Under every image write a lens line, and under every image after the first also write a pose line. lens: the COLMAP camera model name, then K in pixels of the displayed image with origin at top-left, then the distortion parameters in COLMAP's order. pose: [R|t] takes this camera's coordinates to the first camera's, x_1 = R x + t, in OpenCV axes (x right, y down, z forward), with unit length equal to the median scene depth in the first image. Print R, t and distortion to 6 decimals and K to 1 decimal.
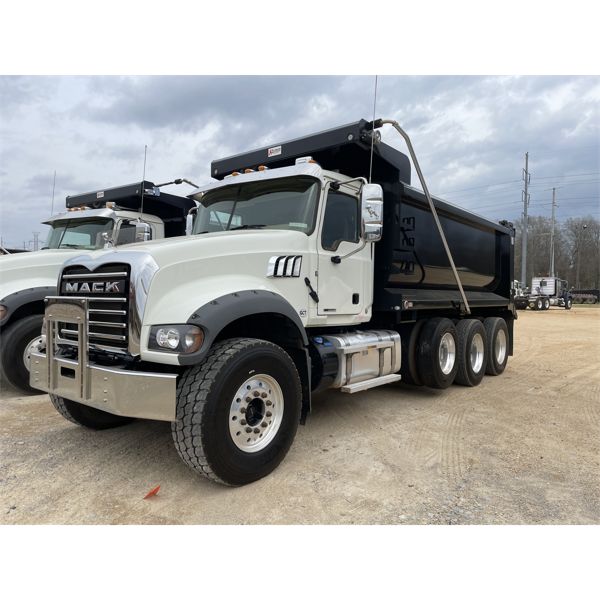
lens RADIAL K [[446.7, 0, 301.6], [0, 446.7, 299.1], [0, 0, 1]] dist [0.056944, -0.021873]
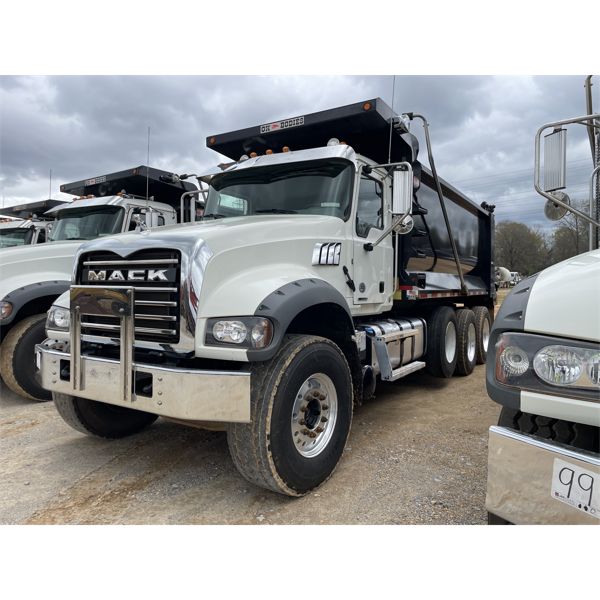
lens RADIAL K [[446.7, 0, 302.5], [0, 446.7, 286.5], [0, 0, 1]] dist [0.056944, -0.021873]
pose [[0.993879, -0.002237, 0.110454, -0.202152], [0.002504, 0.999994, -0.002275, -0.001501], [-0.110449, 0.002537, 0.993879, 0.073168]]
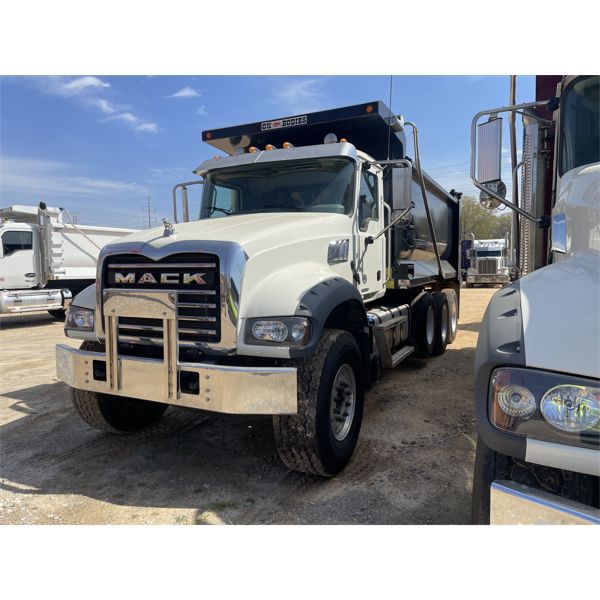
lens RADIAL K [[446.7, 0, 298.6], [0, 446.7, 292.3], [0, 0, 1]] dist [0.056944, -0.021873]
pose [[0.978636, -0.038865, 0.201895, -0.344750], [0.027269, 0.997832, 0.059906, -0.042259], [-0.203785, -0.053120, 0.977573, 0.038422]]
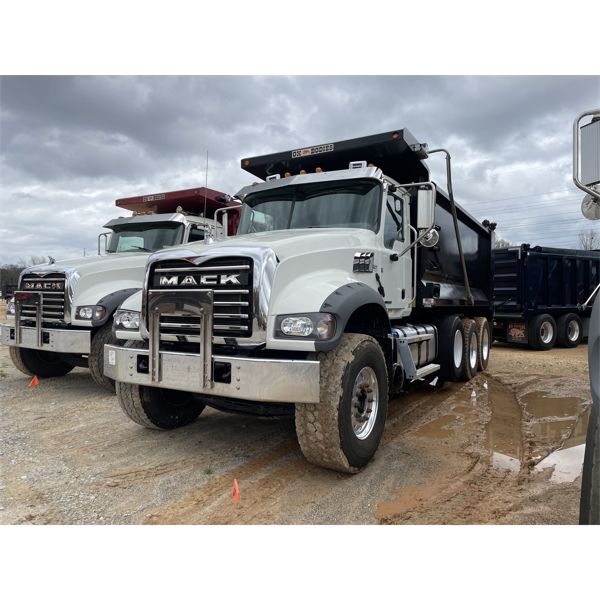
lens RADIAL K [[446.7, 0, 303.4], [0, 446.7, 293.5], [0, 0, 1]] dist [0.056944, -0.021873]
pose [[0.989972, -0.002085, 0.141246, -0.346412], [0.005352, 0.999727, -0.022751, 0.026082], [-0.141160, 0.023279, 0.989713, -0.036614]]
